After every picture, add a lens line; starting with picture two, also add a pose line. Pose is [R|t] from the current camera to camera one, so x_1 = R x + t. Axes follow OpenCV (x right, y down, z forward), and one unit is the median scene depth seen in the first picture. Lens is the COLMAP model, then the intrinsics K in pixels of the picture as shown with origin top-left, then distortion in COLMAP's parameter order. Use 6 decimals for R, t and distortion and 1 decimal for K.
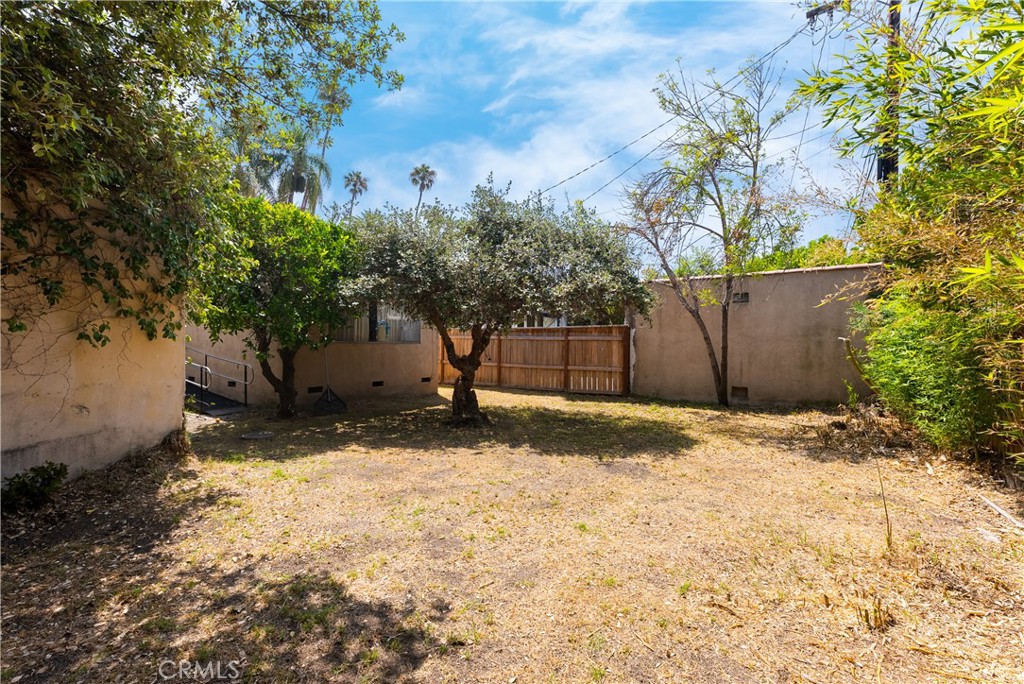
lens RADIAL K [[465.2, 0, 512.0], [0, 465.2, 342.0], [0, 0, 1]] dist [-0.001665, 0.000093]
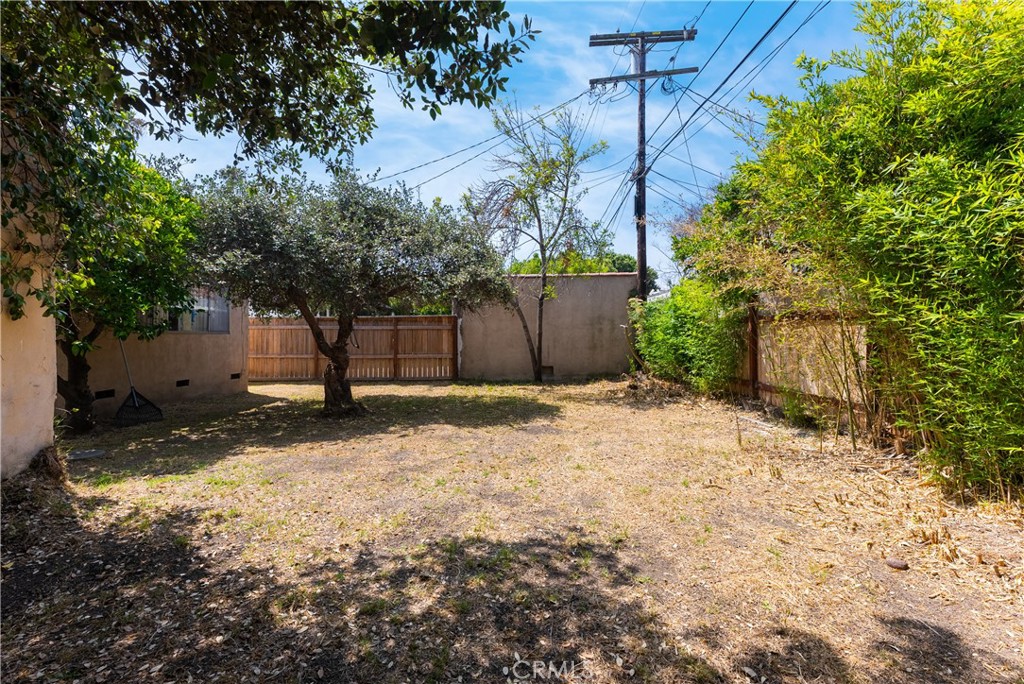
lens RADIAL K [[461.4, 0, 512.0], [0, 461.4, 342.0], [0, 0, 1]] dist [-0.000768, -0.000325]
pose [[0.844685, -0.017572, 0.534975, -0.285282], [0.010823, 0.999817, 0.015753, 0.014143], [-0.535154, -0.007516, 0.844721, 0.013688]]
